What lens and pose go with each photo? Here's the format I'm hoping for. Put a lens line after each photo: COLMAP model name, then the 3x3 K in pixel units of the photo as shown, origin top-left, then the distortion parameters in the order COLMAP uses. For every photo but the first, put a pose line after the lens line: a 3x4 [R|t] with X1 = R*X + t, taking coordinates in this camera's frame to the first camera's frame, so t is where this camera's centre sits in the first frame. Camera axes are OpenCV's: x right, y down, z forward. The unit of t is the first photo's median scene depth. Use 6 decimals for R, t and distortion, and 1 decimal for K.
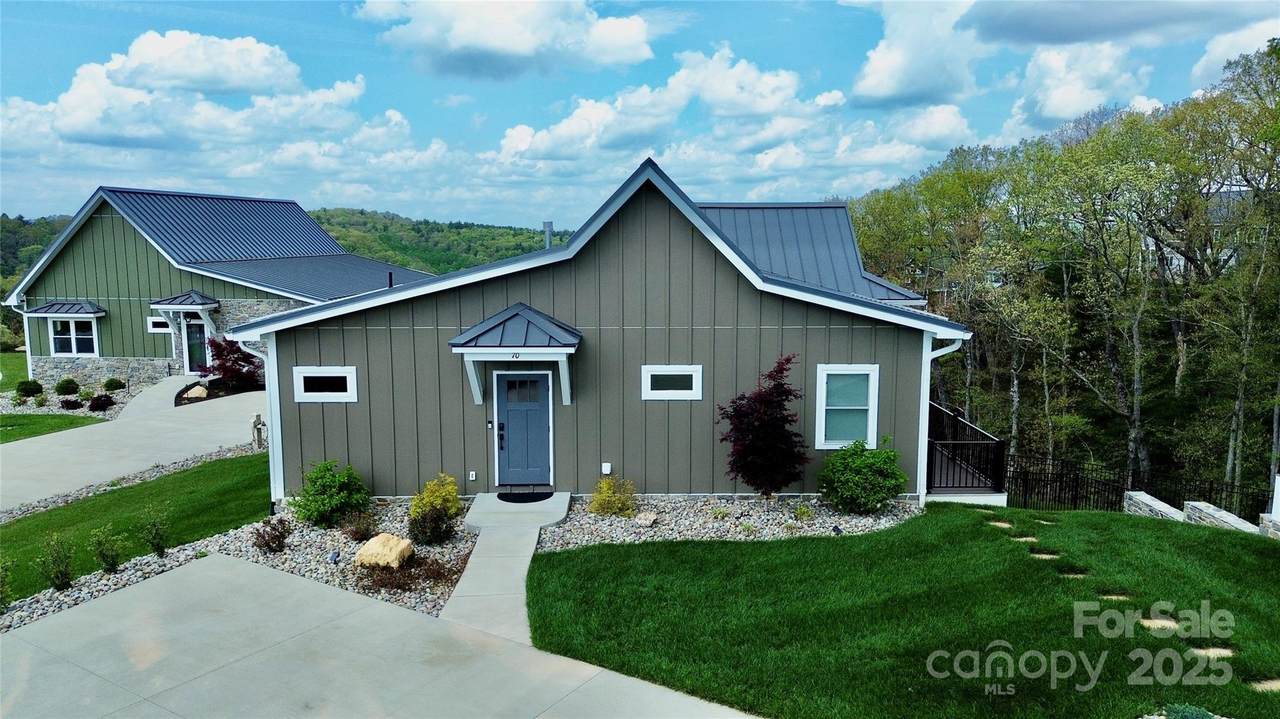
lens RADIAL K [[898.7, 0, 640.0], [0, 898.7, 359.5], [0, 0, 1]] dist [0.039627, -0.001038]
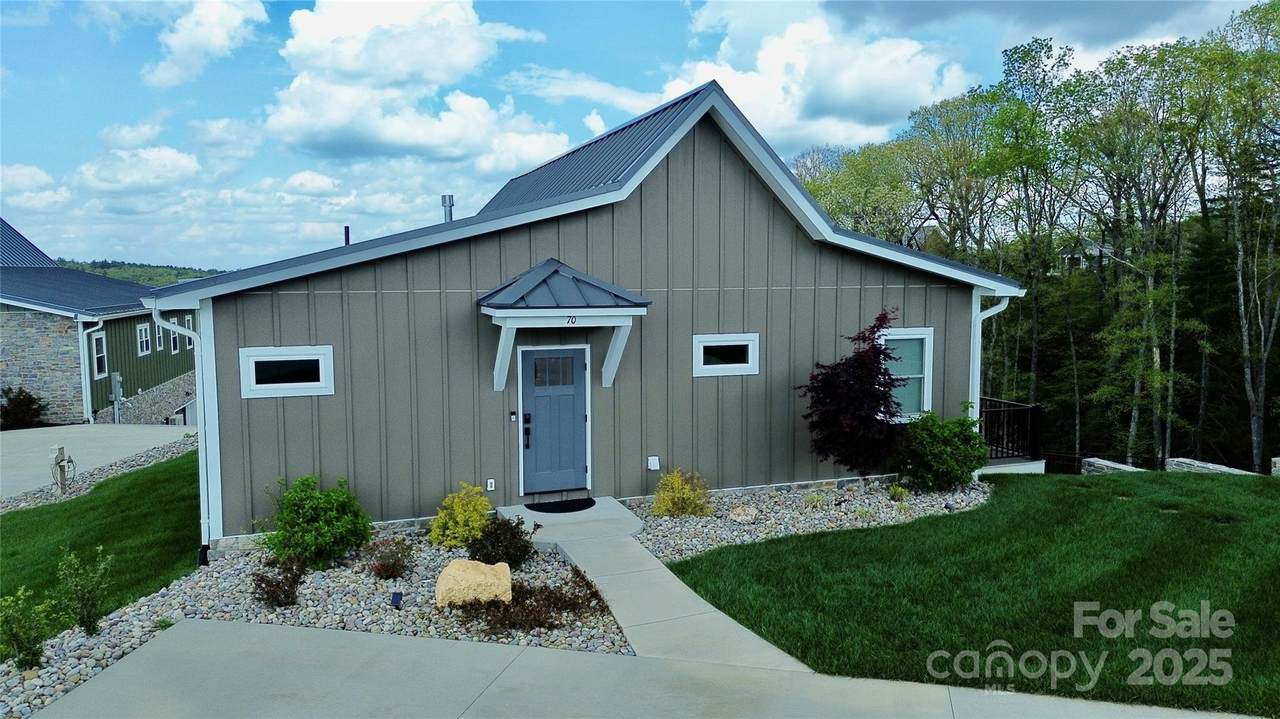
lens RADIAL K [[897.2, 0, 617.0], [0, 897.2, 364.4], [0, 0, 1]] dist [0.043974, -0.001400]
pose [[0.946181, -0.033519, 0.321898, -0.333383], [0.047804, 0.998187, -0.036574, 0.060738], [-0.320088, 0.049994, 0.946068, 0.239132]]
